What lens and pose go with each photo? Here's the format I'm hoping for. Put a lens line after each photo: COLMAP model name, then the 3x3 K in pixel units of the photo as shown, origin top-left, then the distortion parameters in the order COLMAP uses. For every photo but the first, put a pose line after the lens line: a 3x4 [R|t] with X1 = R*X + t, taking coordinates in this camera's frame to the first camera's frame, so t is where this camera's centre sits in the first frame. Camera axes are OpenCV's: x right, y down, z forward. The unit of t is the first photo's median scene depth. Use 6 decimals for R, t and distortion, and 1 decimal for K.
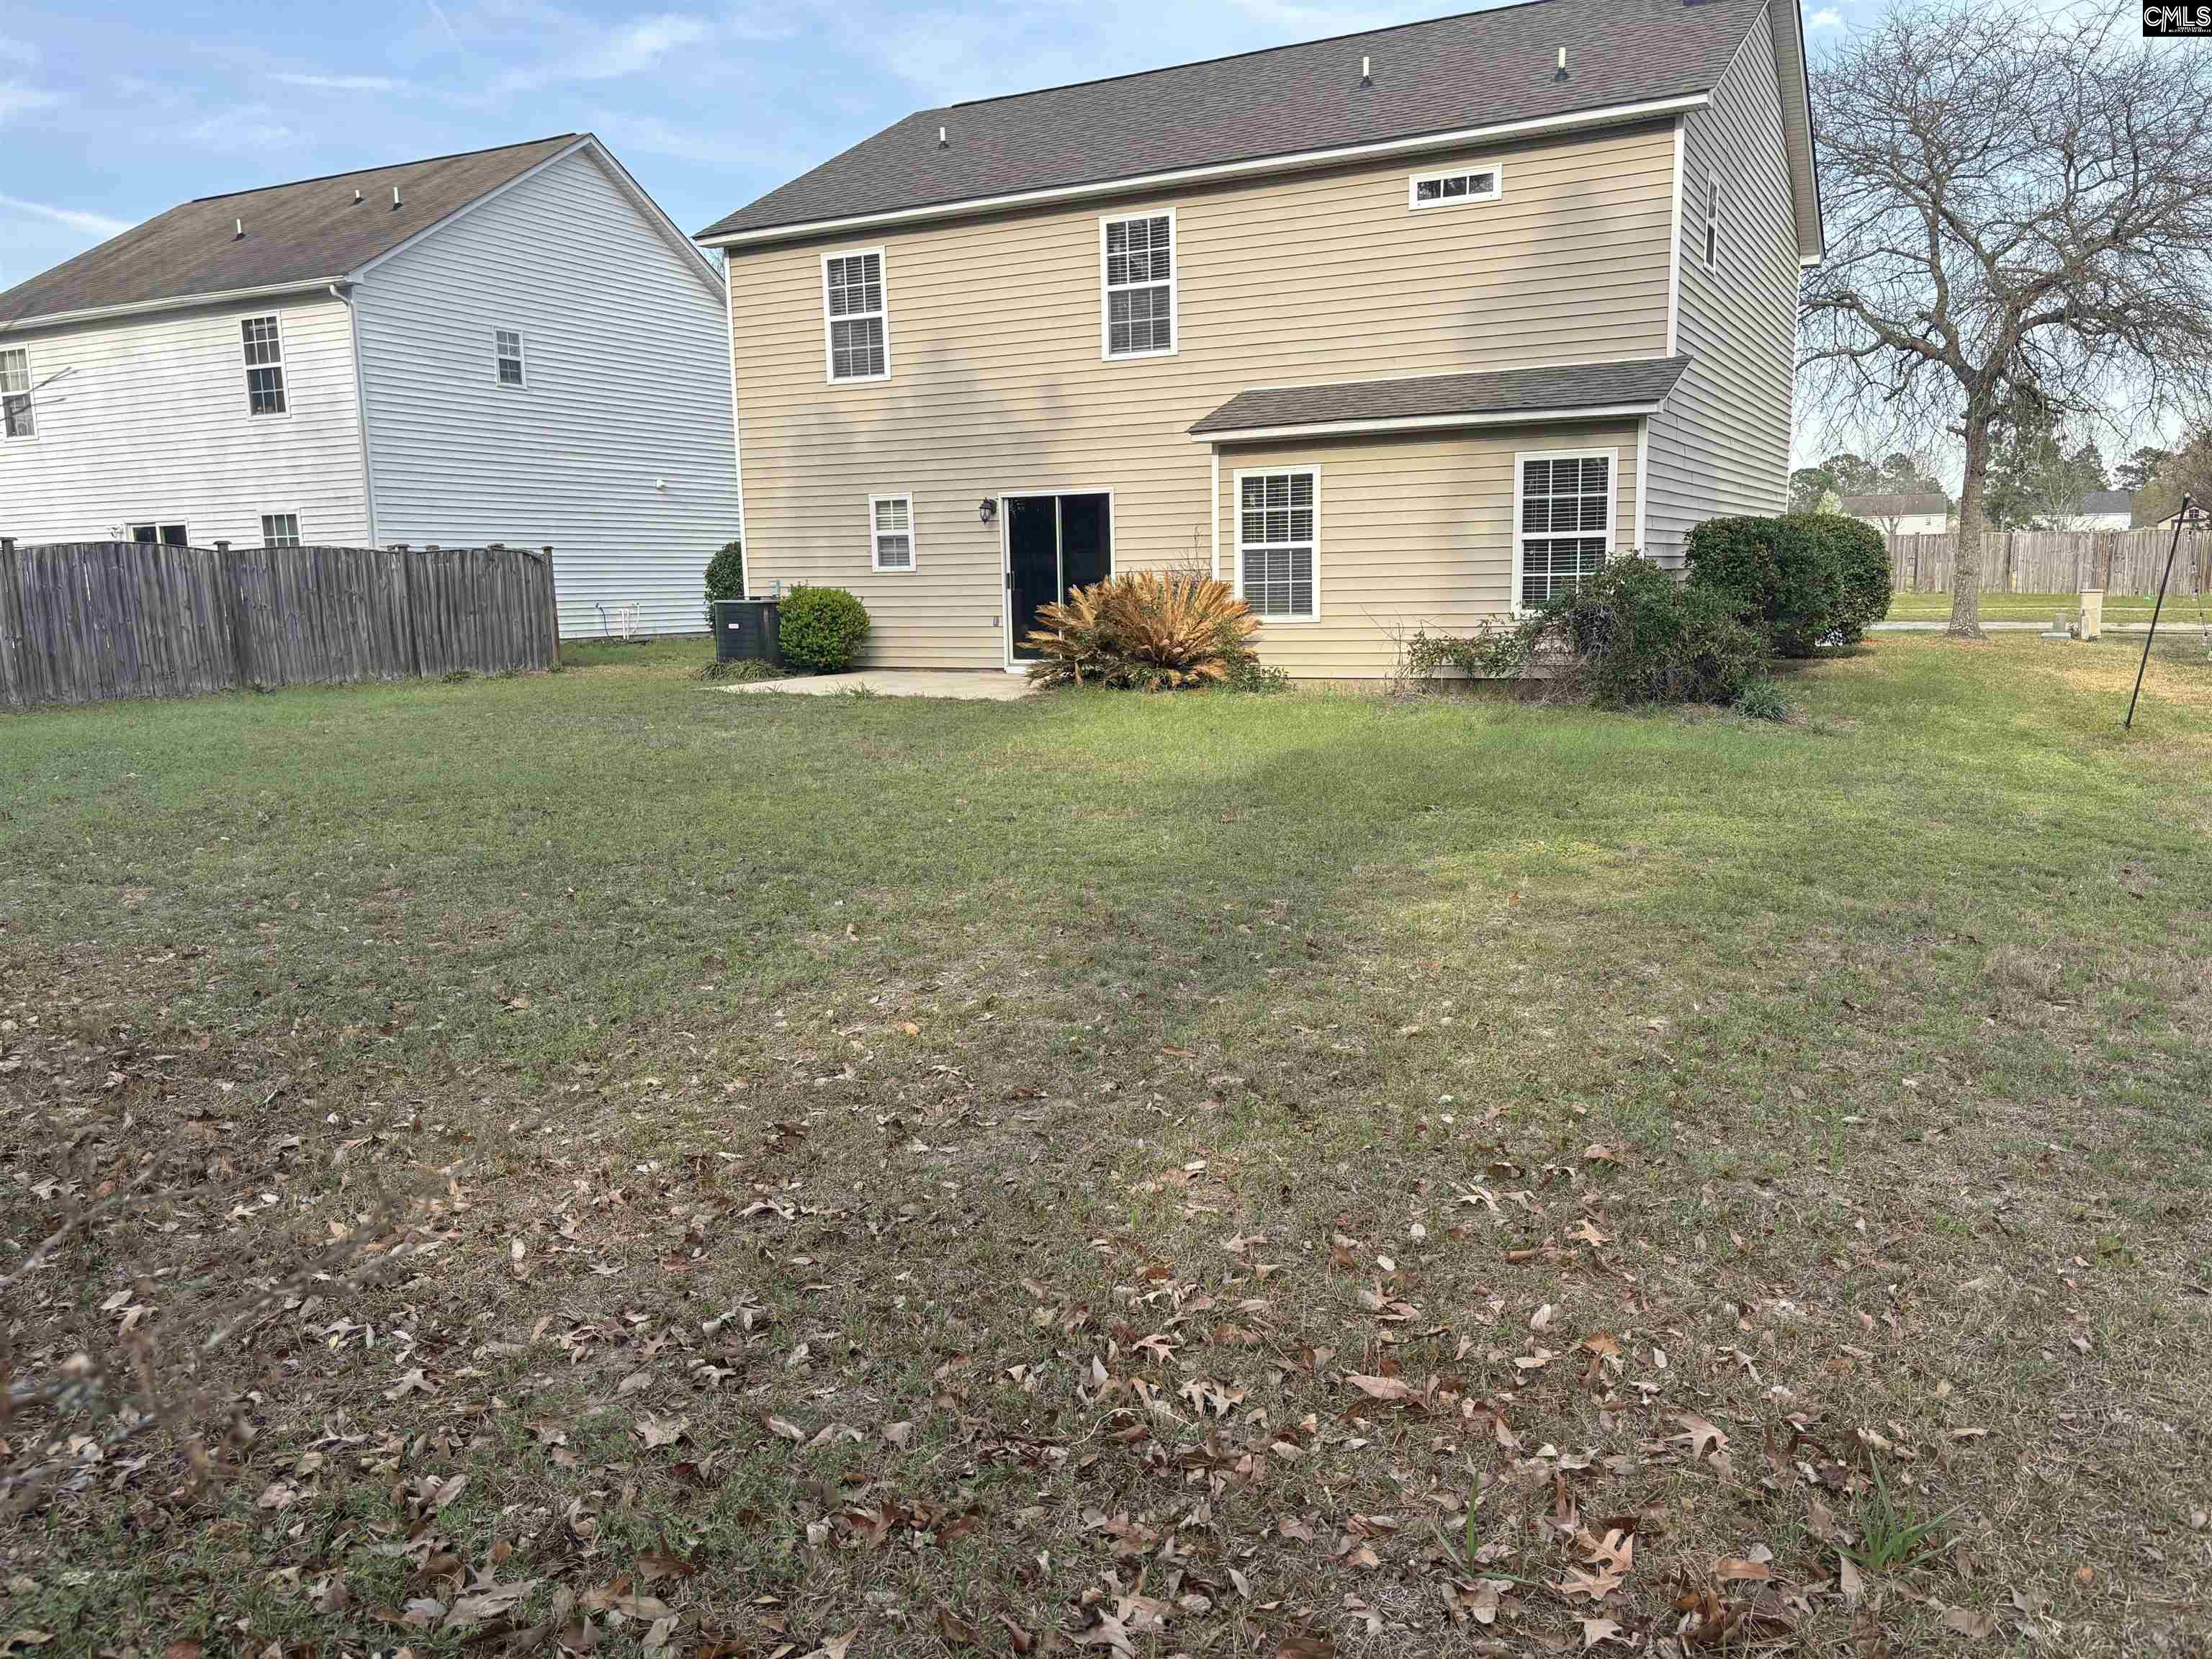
lens RADIAL K [[1785.2, 0, 1106.0], [0, 1785.2, 829.5], [0, 0, 1]] dist [-0.001338, 0.015893]
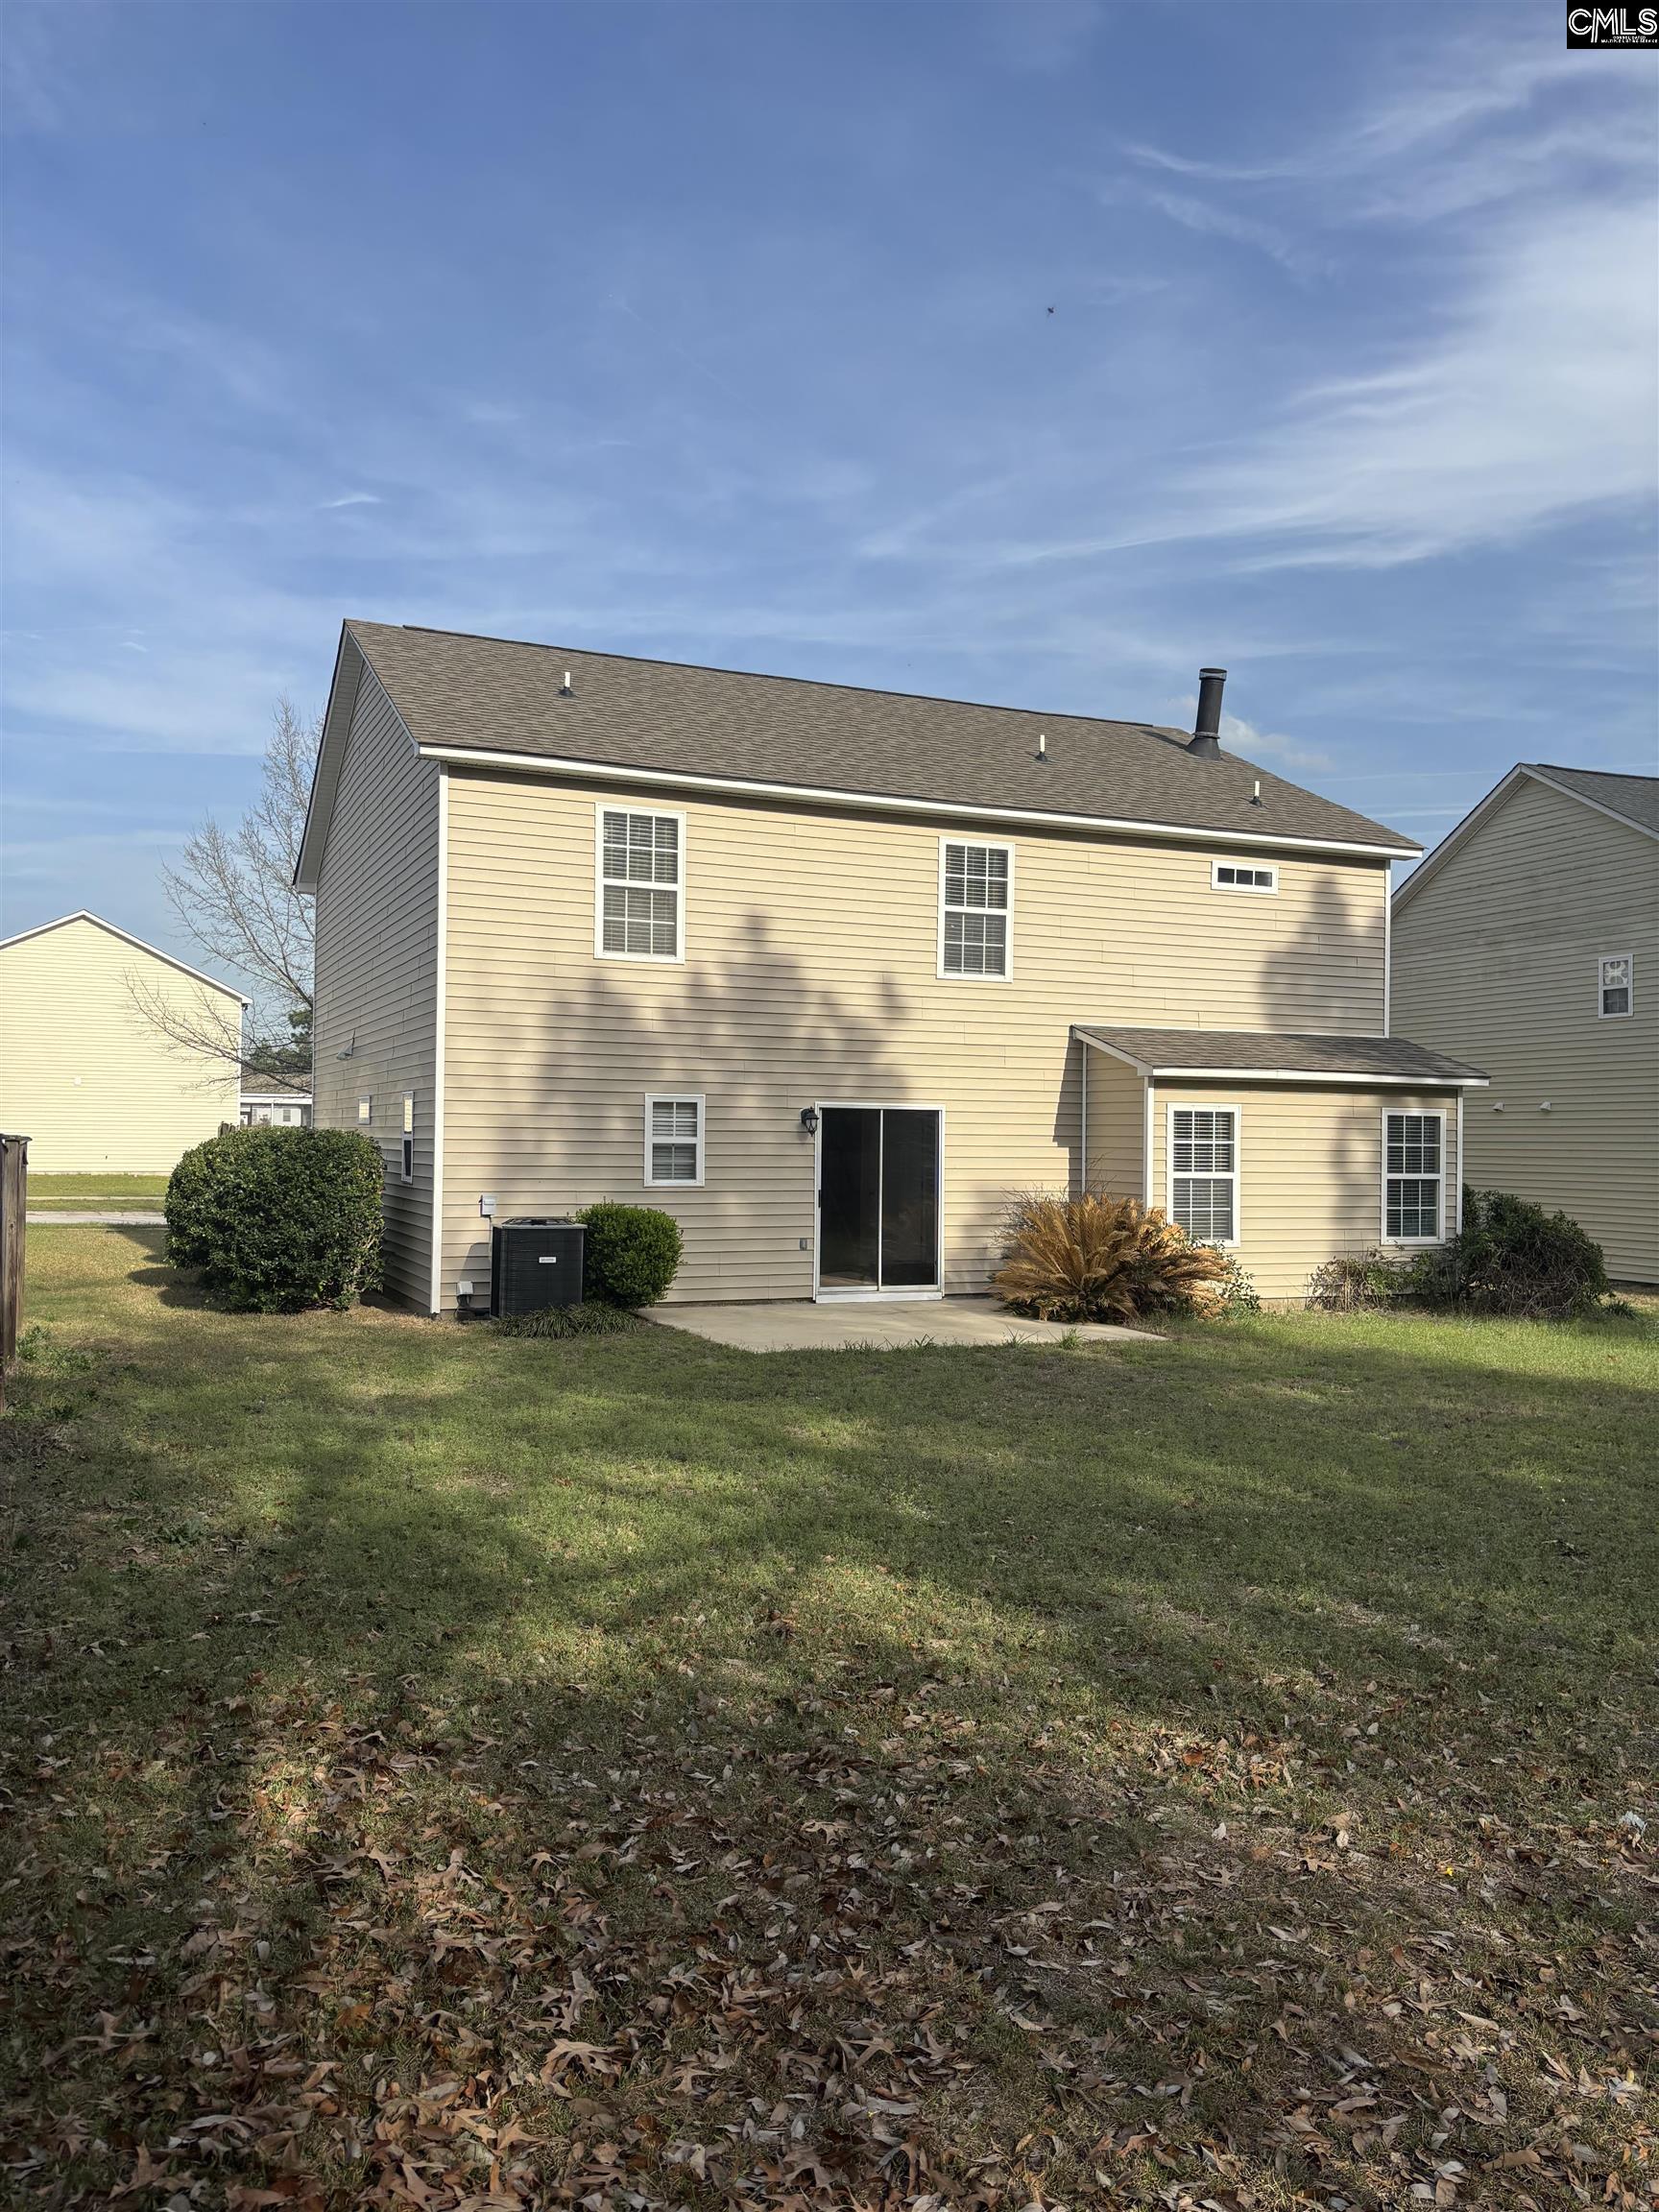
lens RADIAL K [[1827.6, 0, 827.3], [0, 1827.6, 1153.4], [0, 0, 1]] dist [0.045970, 0.003047]
pose [[0.614958, 0.043264, 0.787372, -0.887545], [0.090859, 0.987956, -0.125249, -0.054122], [-0.783308, 0.148562, 0.603621, 0.502531]]
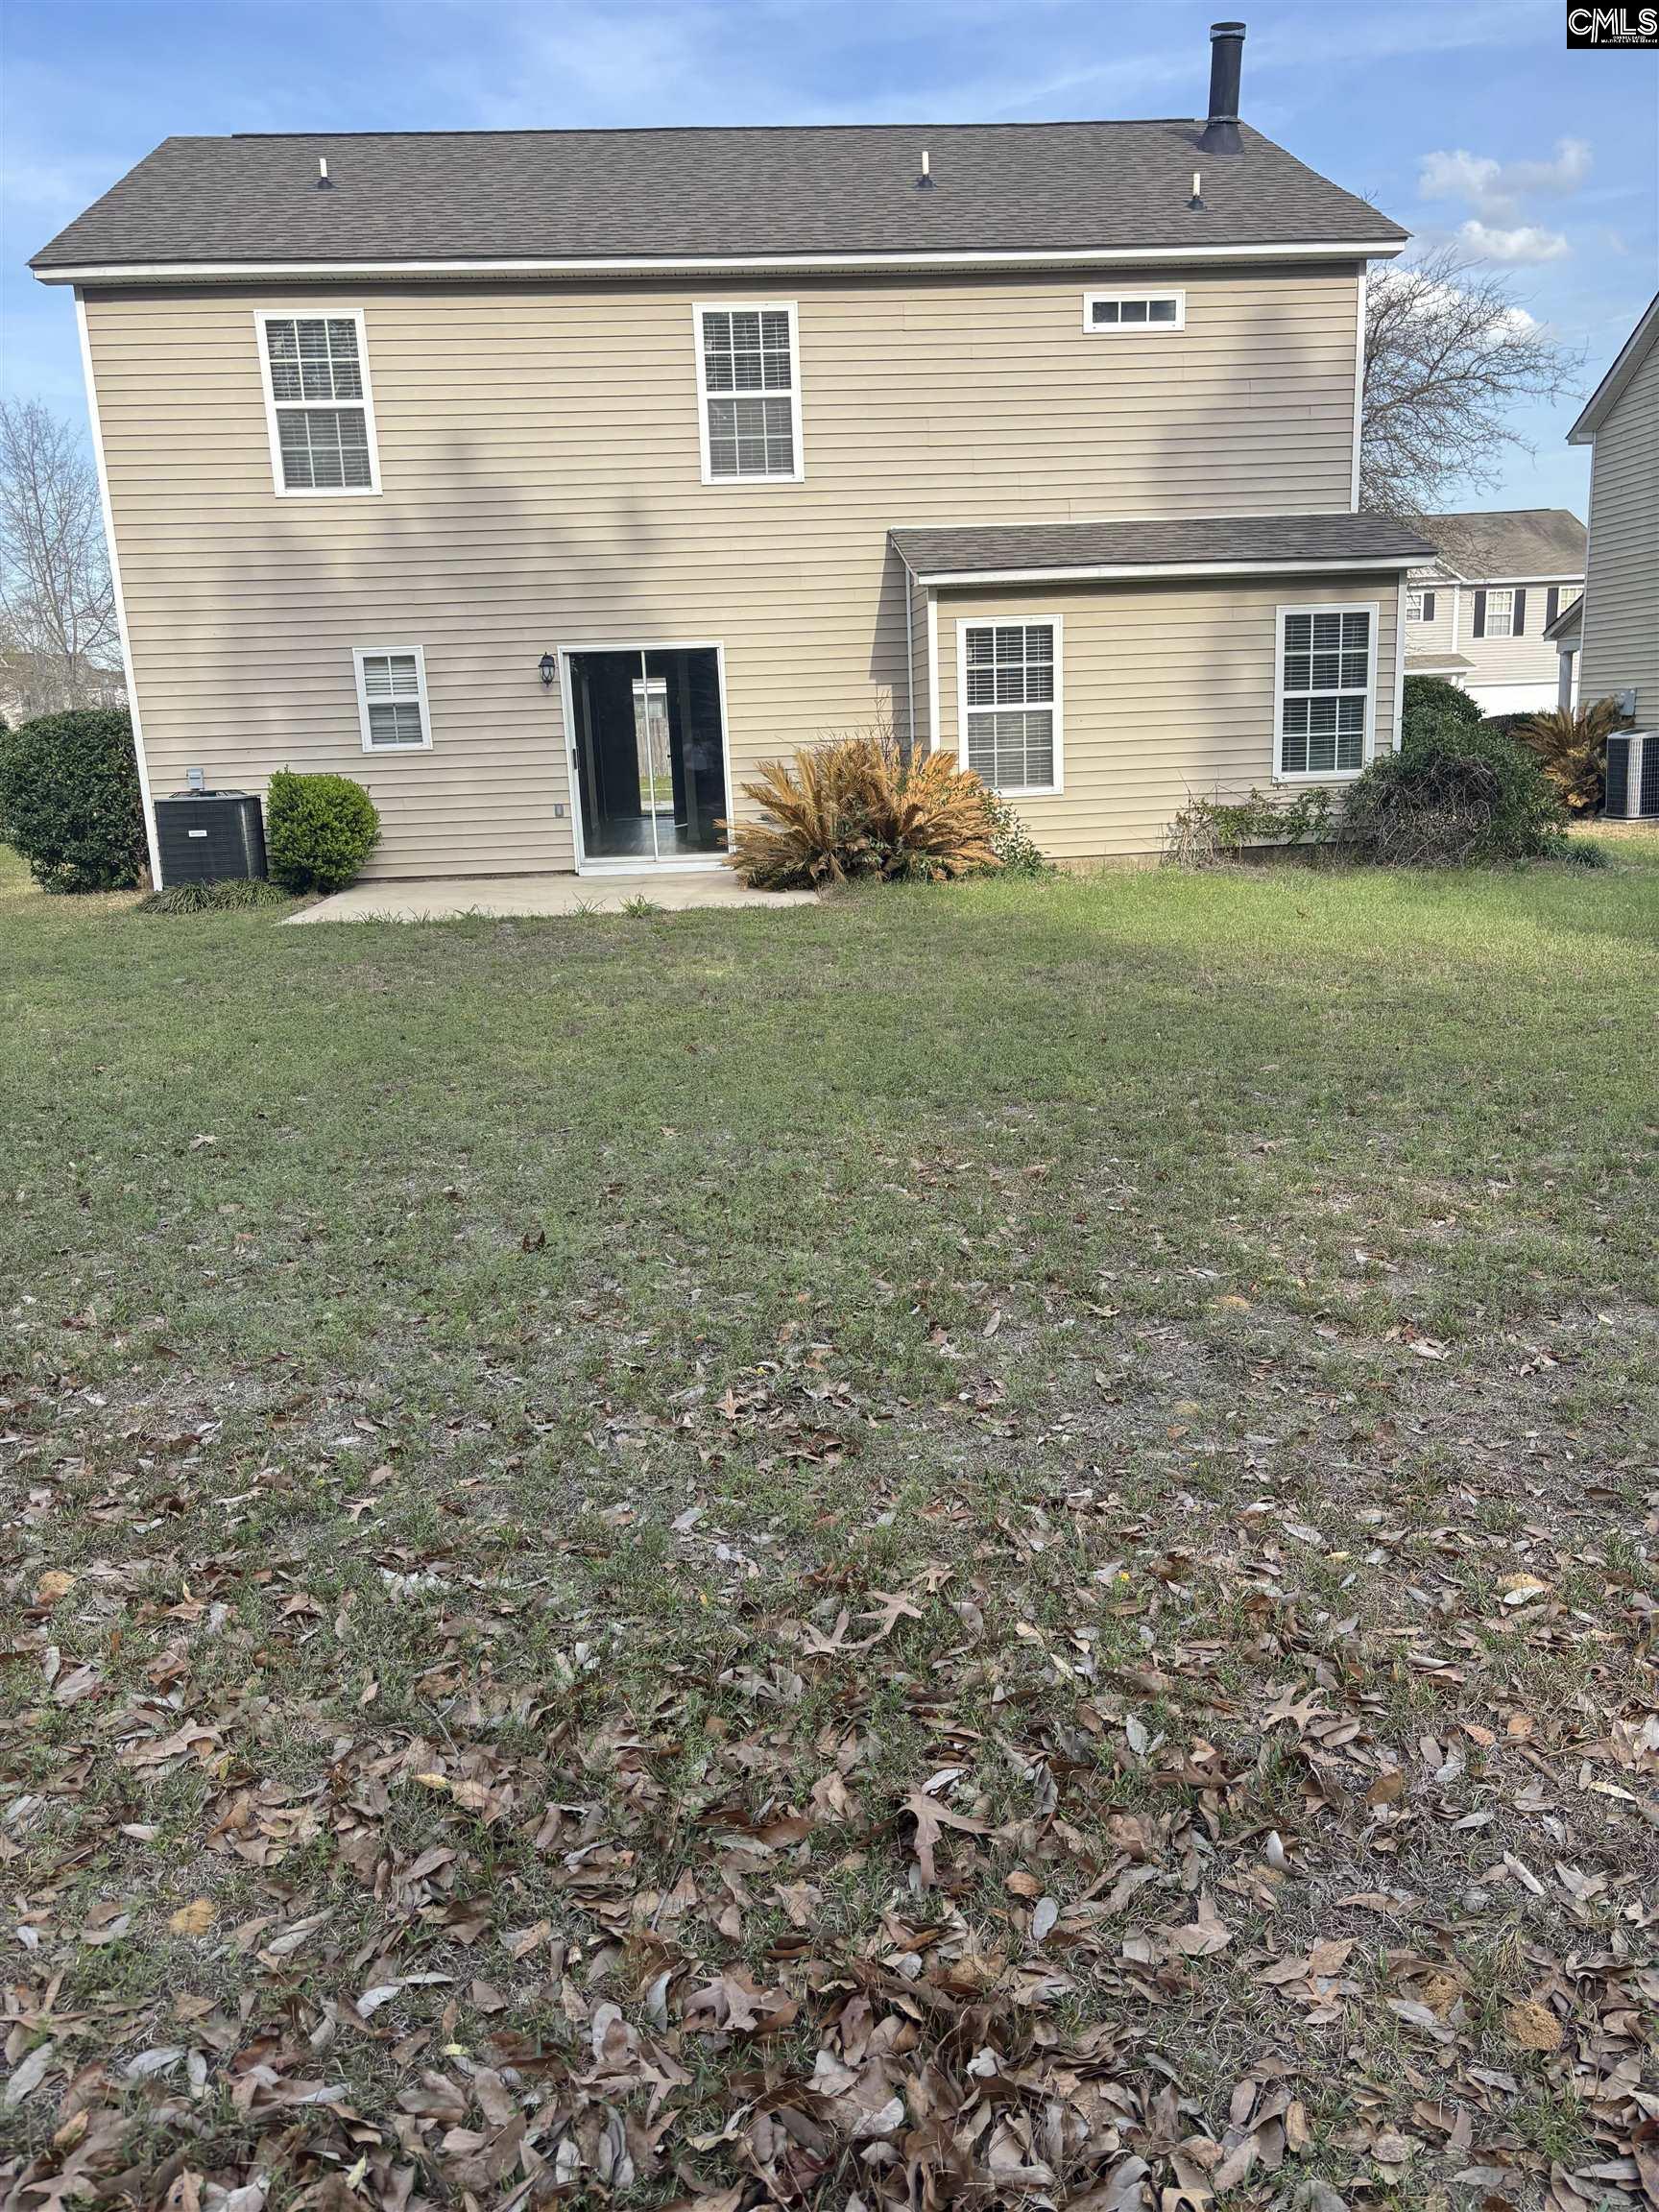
lens RADIAL K [[1785.2, 0, 872.9], [0, 1785.2, 1117.6], [0, 0, 1]] dist [-0.001338, 0.015893]
pose [[0.833265, -0.127405, 0.537994, -0.450980], [0.098861, 0.991738, 0.081740, -0.036437], [-0.543963, -0.014924, 0.838976, 0.289087]]
